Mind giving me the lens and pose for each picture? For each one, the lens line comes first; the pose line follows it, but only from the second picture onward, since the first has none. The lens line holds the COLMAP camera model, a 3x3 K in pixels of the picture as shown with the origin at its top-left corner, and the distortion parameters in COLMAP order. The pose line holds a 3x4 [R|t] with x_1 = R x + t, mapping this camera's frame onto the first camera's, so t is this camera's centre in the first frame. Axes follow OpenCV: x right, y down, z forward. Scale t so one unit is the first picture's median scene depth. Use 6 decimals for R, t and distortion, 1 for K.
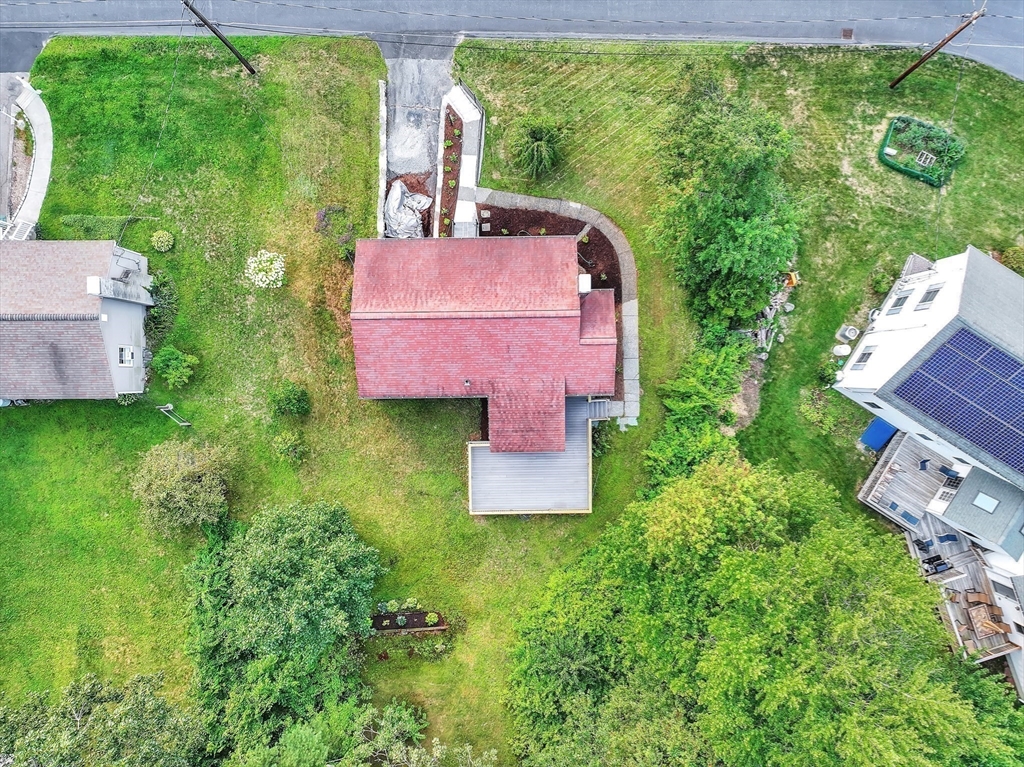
lens RADIAL K [[722.1, 0, 512.0], [0, 722.1, 383.5], [0, 0, 1]] dist [0.008377, 0.005759]
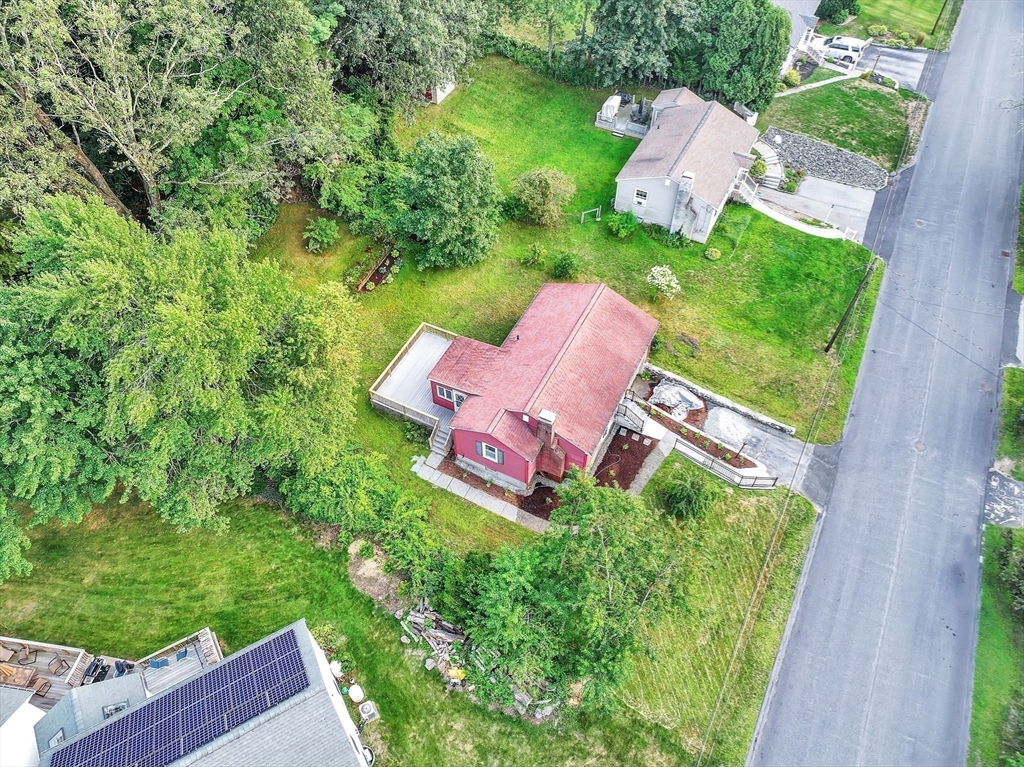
lens RADIAL K [[722.1, 0, 512.0], [0, 722.1, 383.5], [0, 0, 1]] dist [0.008377, 0.005759]
pose [[-0.462288, 0.696232, -0.549137, 0.598108], [-0.886728, -0.361716, 0.287880, -0.335144], [0.001799, 0.620018, 0.784585, 0.080860]]
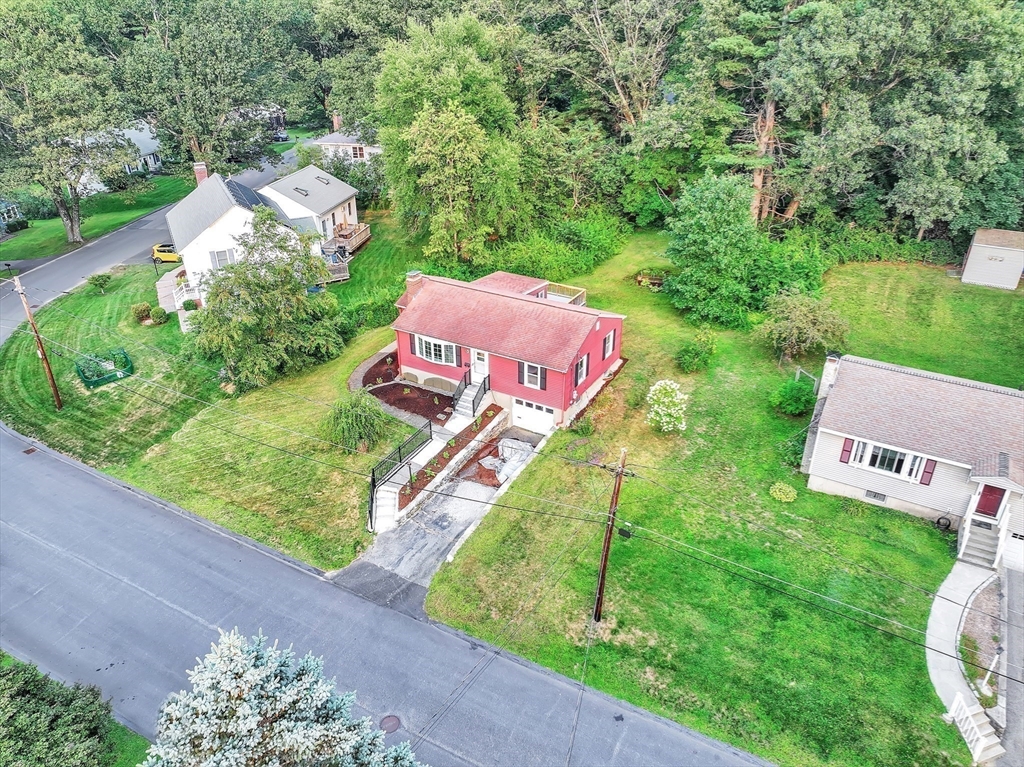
lens RADIAL K [[722.1, 0, 512.0], [0, 722.1, 383.5], [0, 0, 1]] dist [0.008377, 0.005759]
pose [[-0.858417, -0.239478, 0.453619, -0.550635], [0.512804, -0.421885, 0.747693, -0.896288], [0.012319, 0.874451, 0.484958, 0.483377]]
